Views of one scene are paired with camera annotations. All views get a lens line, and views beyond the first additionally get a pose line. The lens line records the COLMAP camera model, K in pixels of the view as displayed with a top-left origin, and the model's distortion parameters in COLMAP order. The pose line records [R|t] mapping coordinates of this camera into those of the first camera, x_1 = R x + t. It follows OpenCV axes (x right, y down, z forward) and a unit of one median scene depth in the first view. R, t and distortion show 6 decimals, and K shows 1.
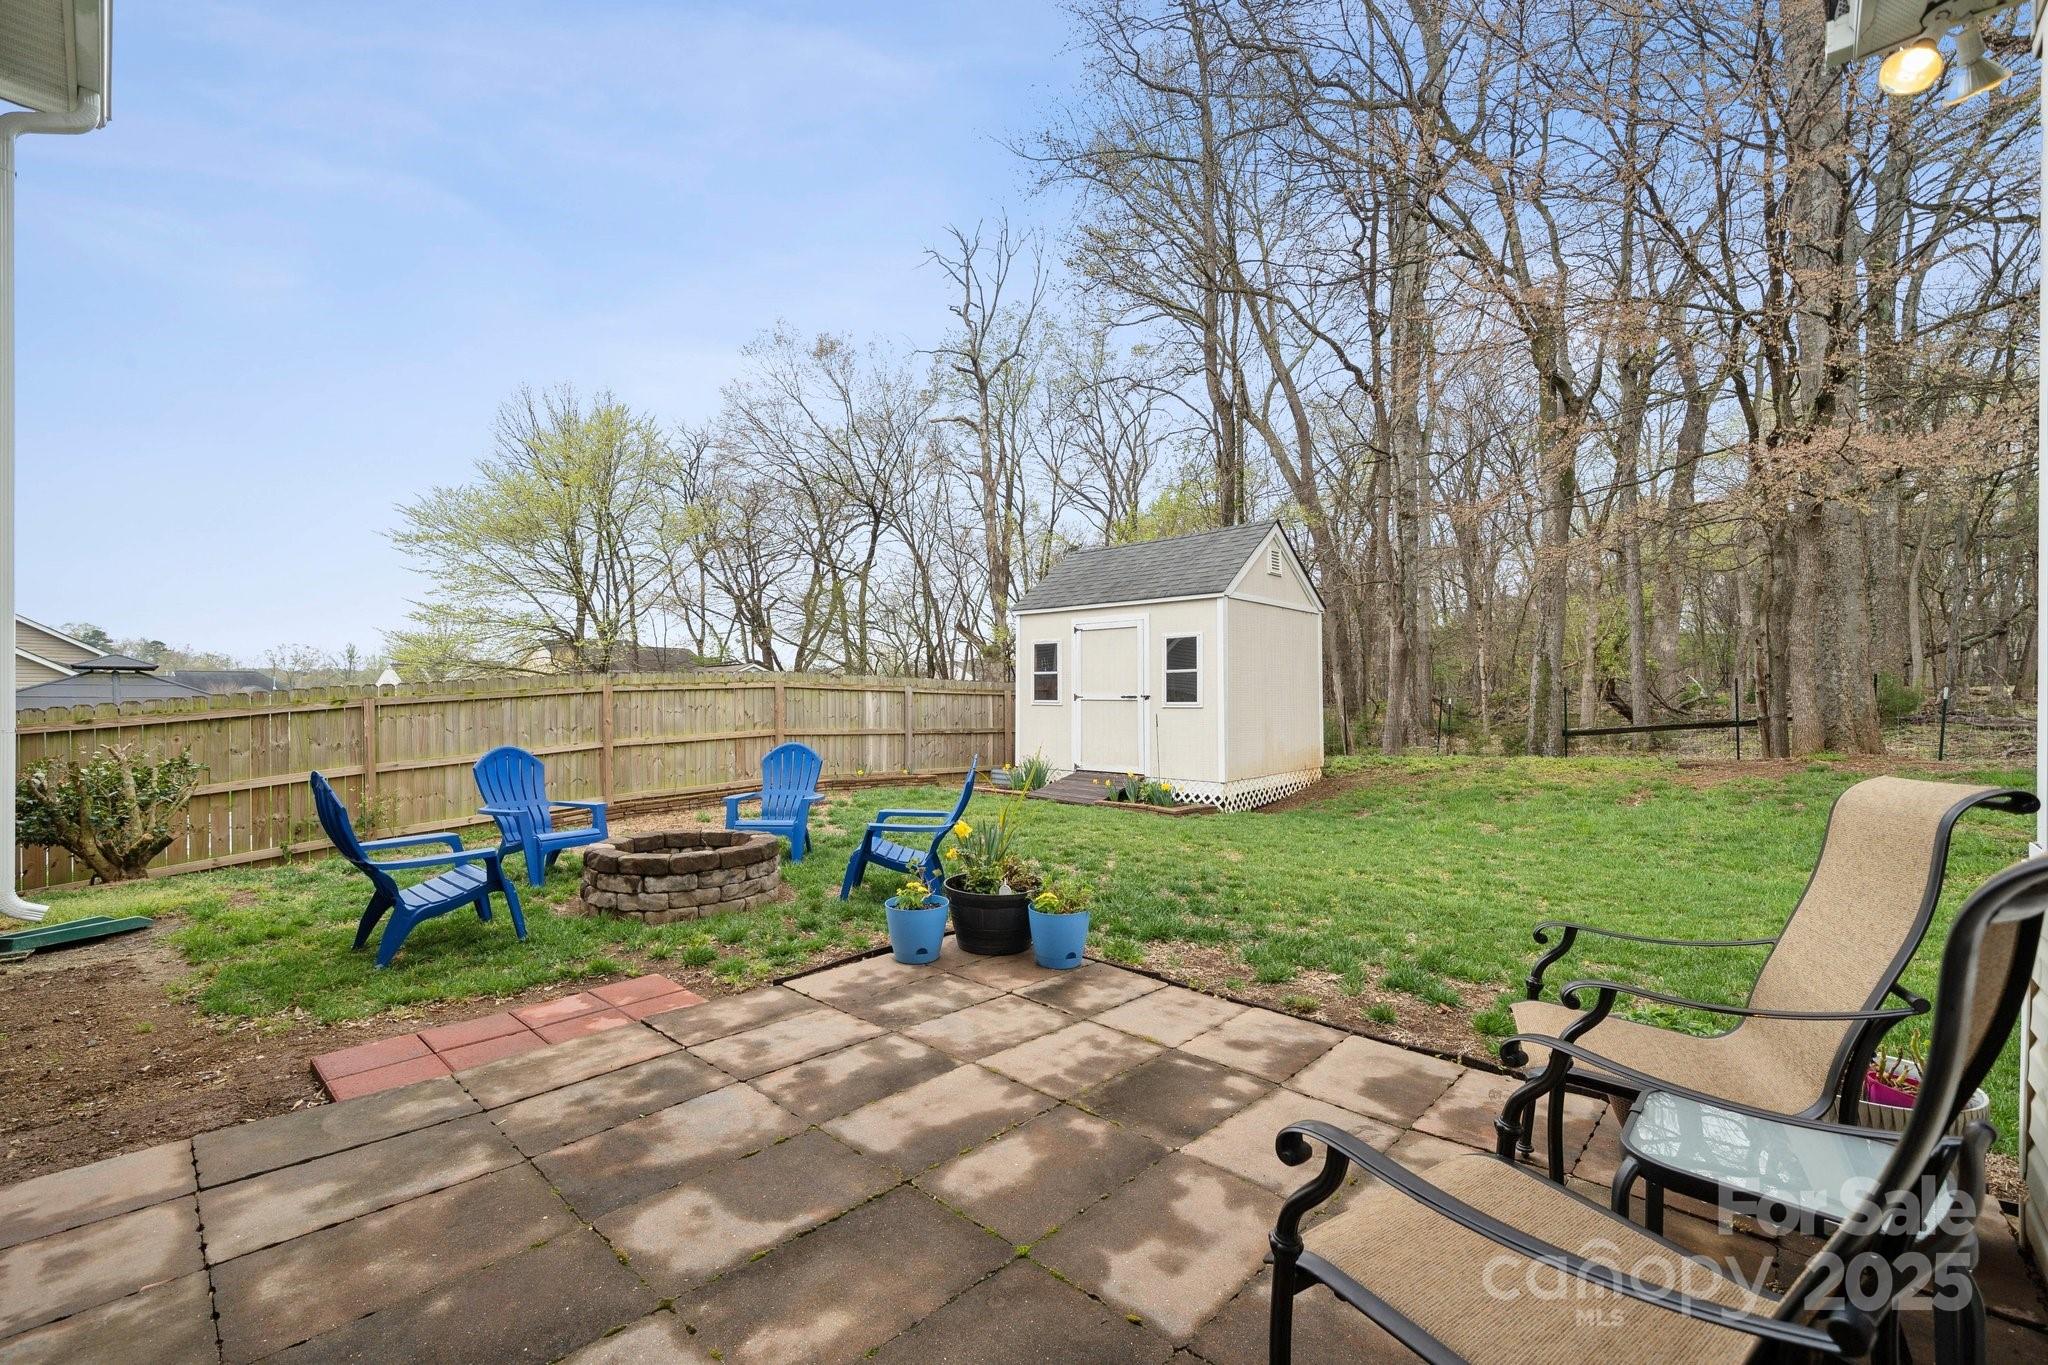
lens RADIAL K [[841.7, 0, 1031.1], [0, 841.7, 696.9], [0, 0, 1]] dist [0.000696, 0.000040]
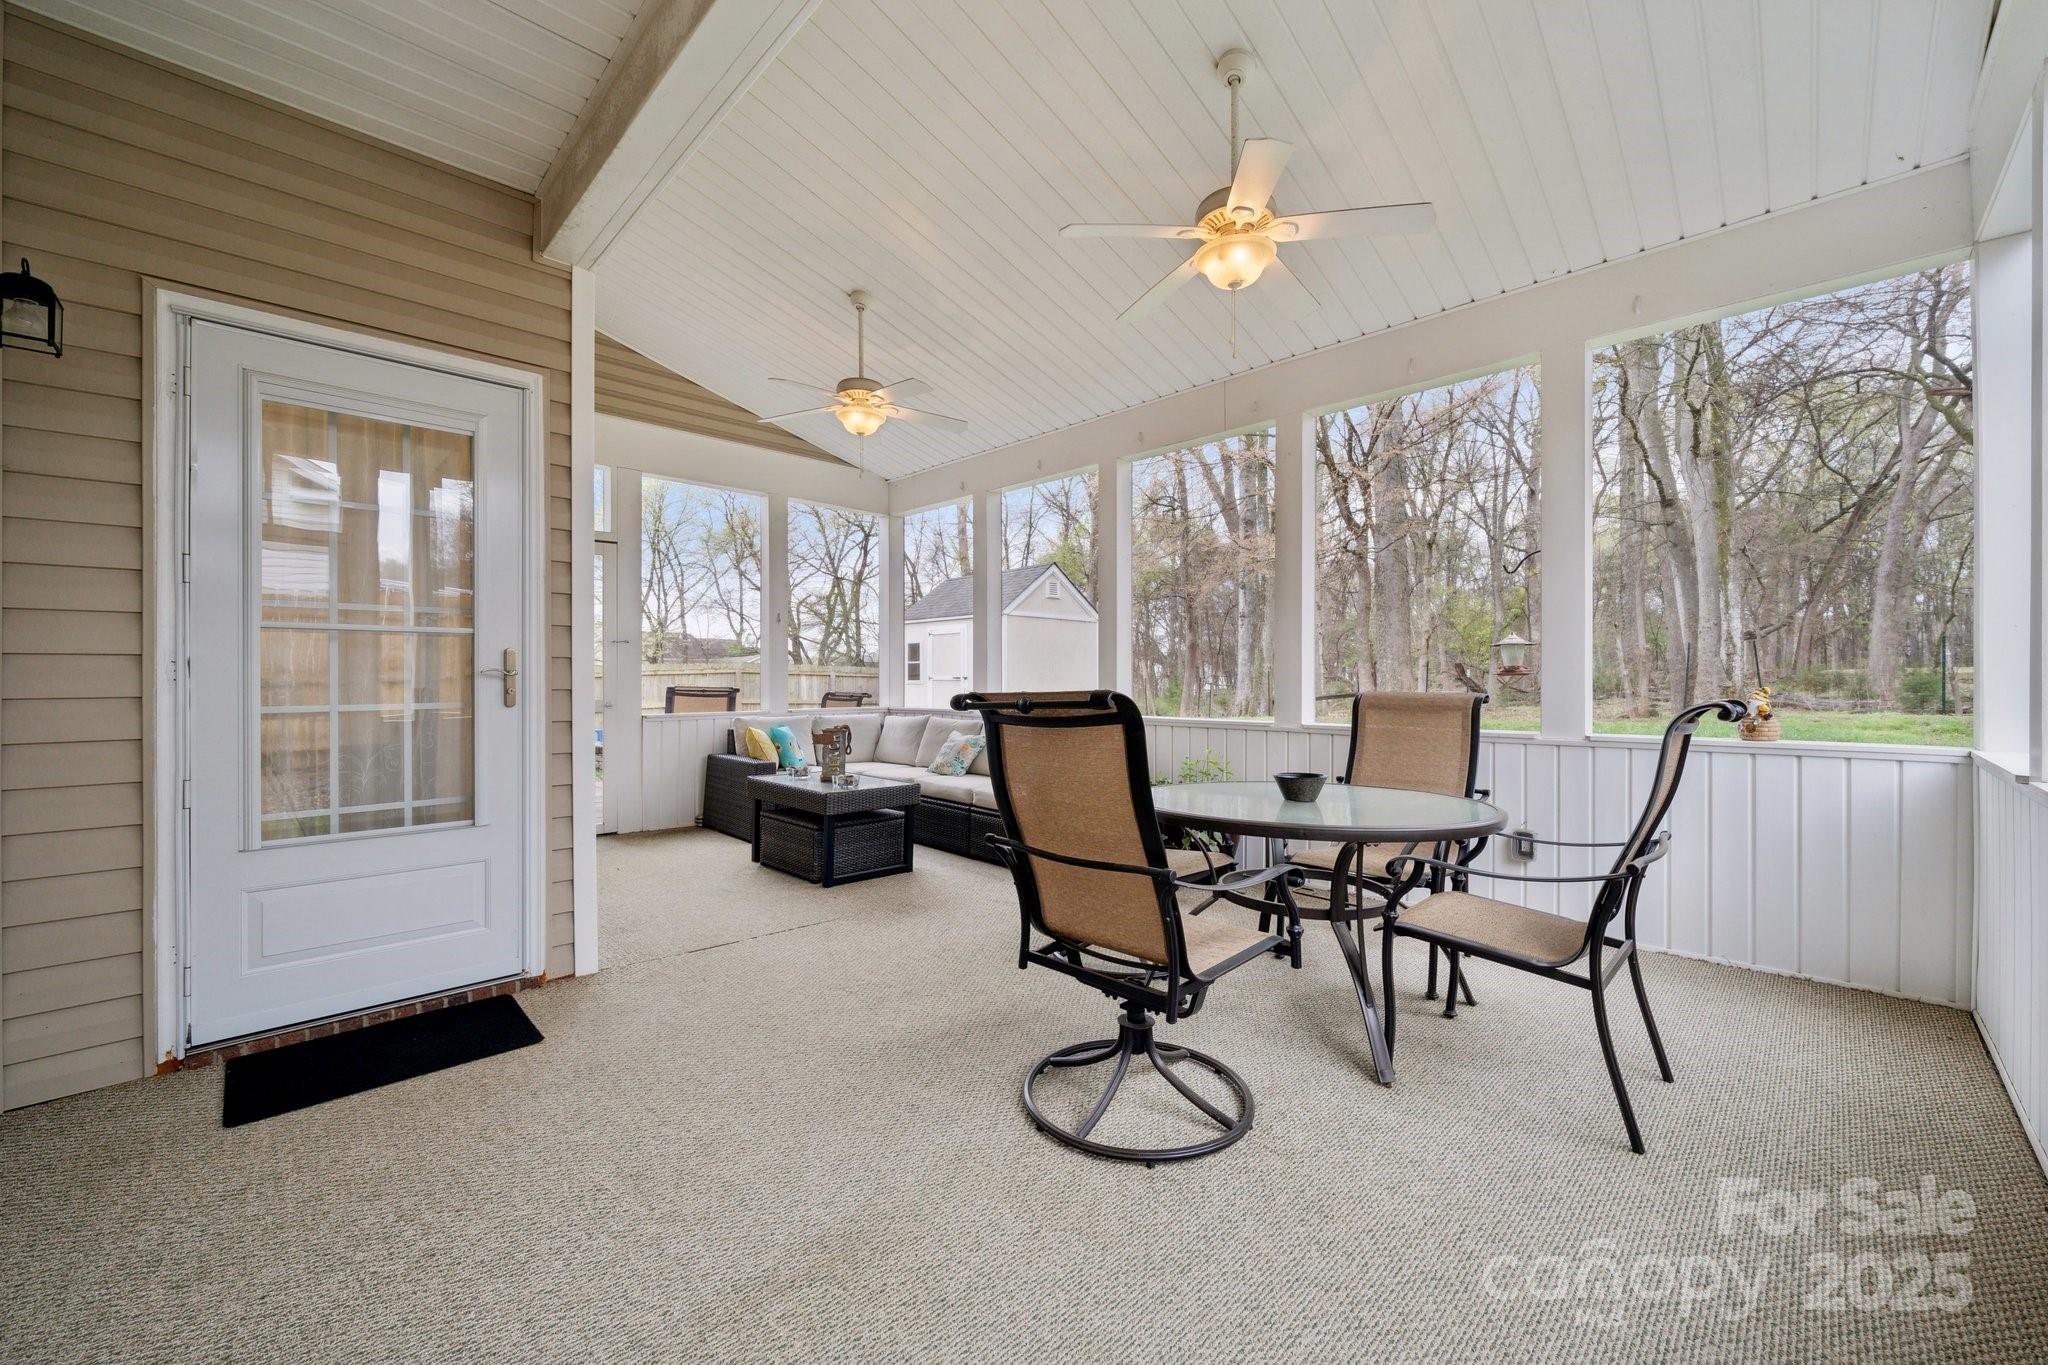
lens RADIAL K [[792.4, 0, 1036.5], [0, 792.4, 674.1], [0, 0, 1]] dist [-0.003951, -0.000328]
pose [[0.999098, -0.004302, -0.042246, 0.261786], [0.003945, 0.999956, -0.008522, 0.004587], [0.042281, 0.008348, 0.999071, -0.366596]]
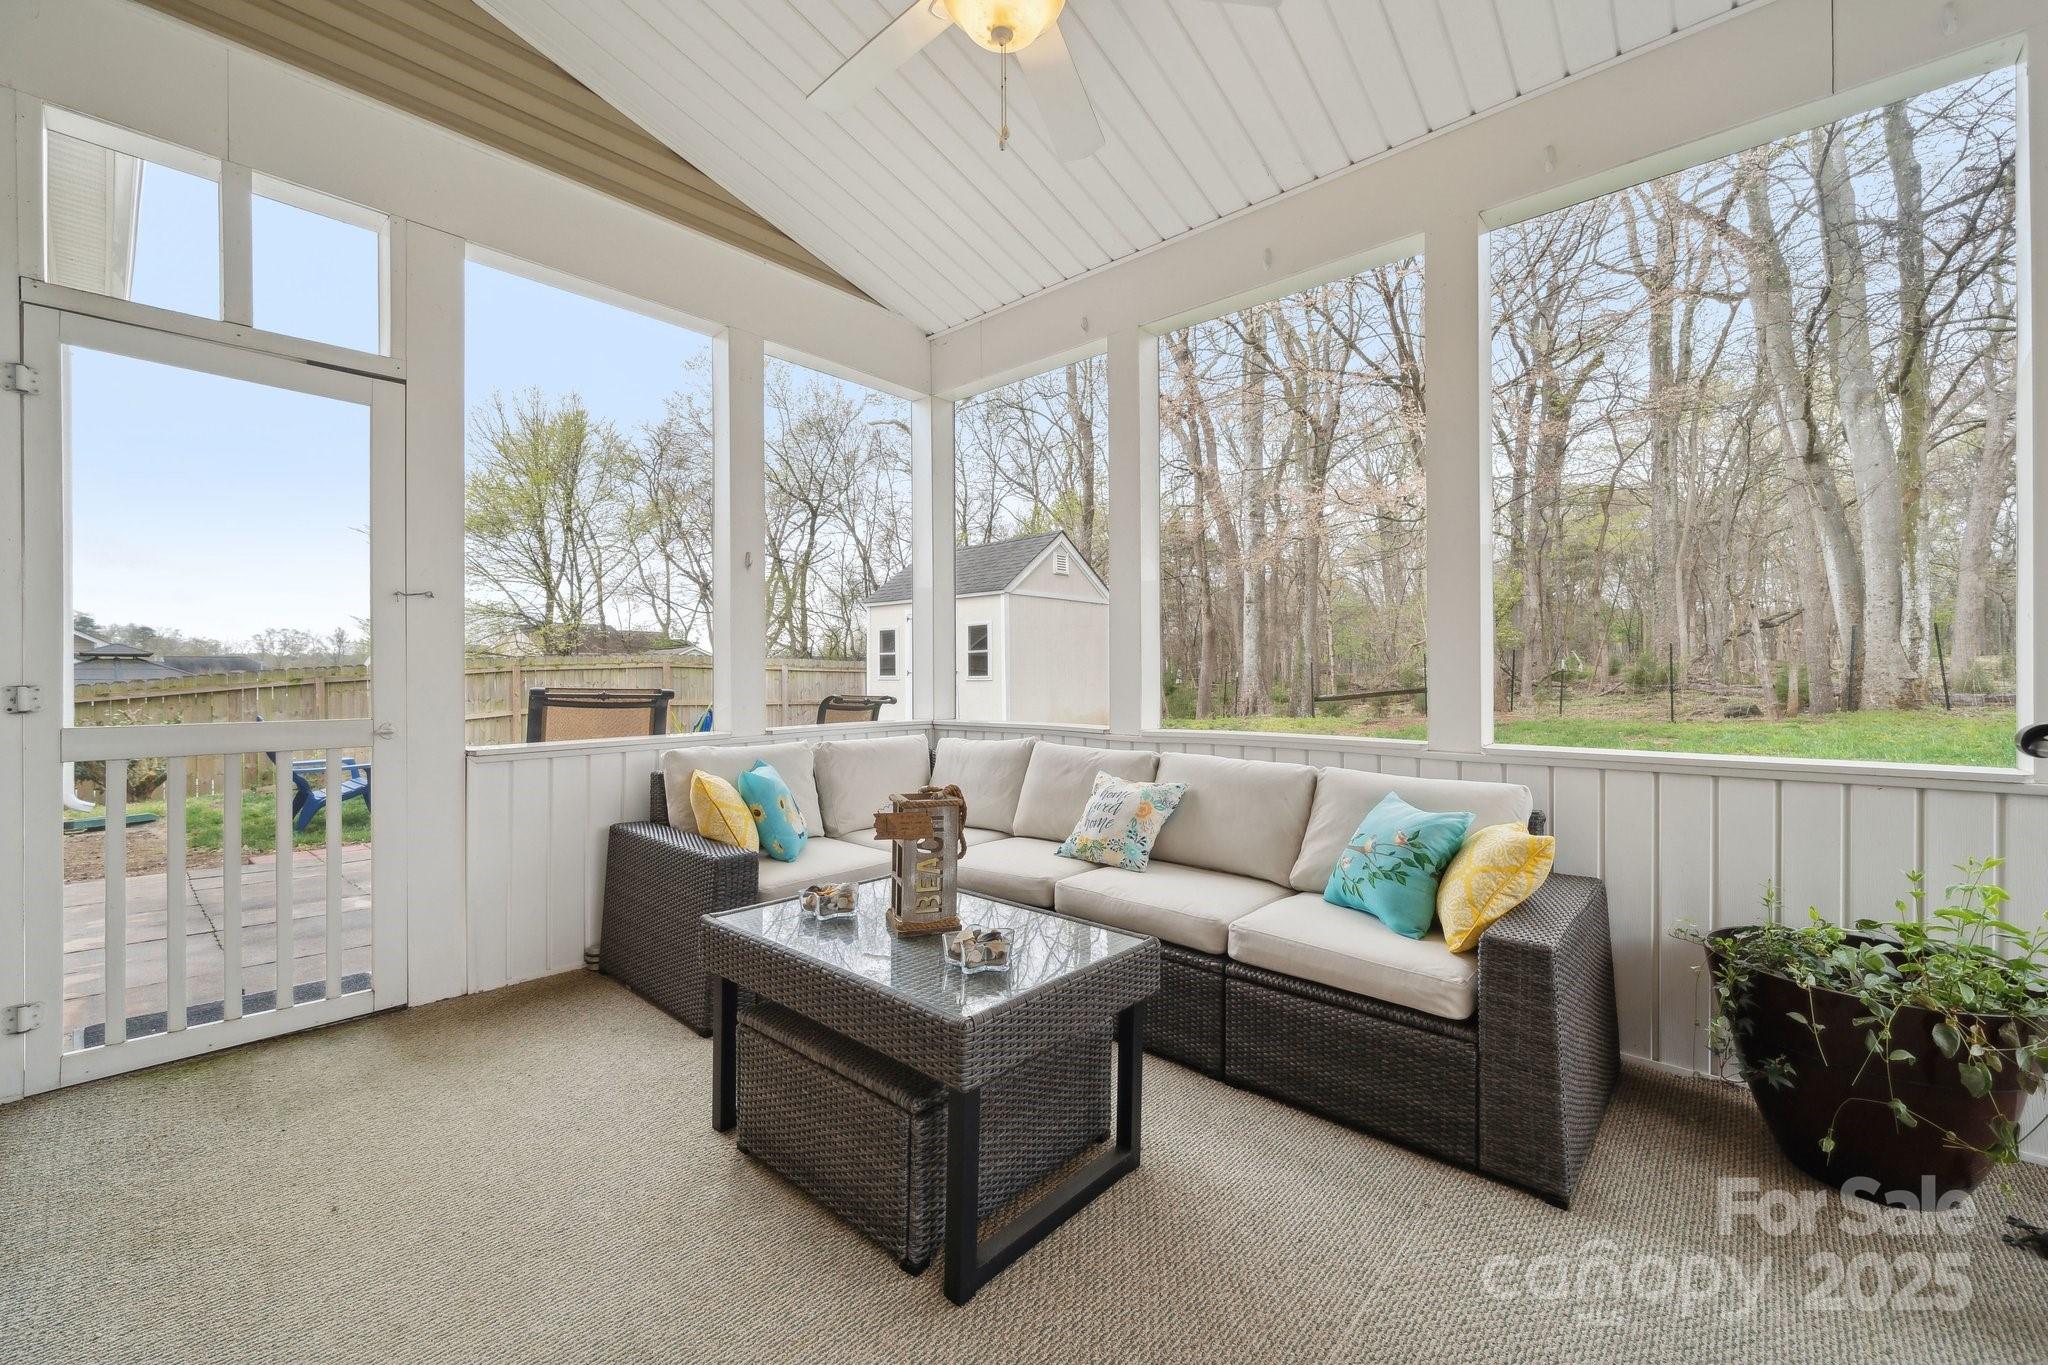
lens RADIAL K [[822.9, 0, 1034.7], [0, 822.9, 669.0], [0, 0, 1]] dist [-0.000192, 0.000105]
pose [[0.999754, -0.007949, 0.020709, 0.182853], [0.008107, 0.999939, -0.007539, 0.004279], [-0.020648, 0.007705, 0.999757, -0.185843]]
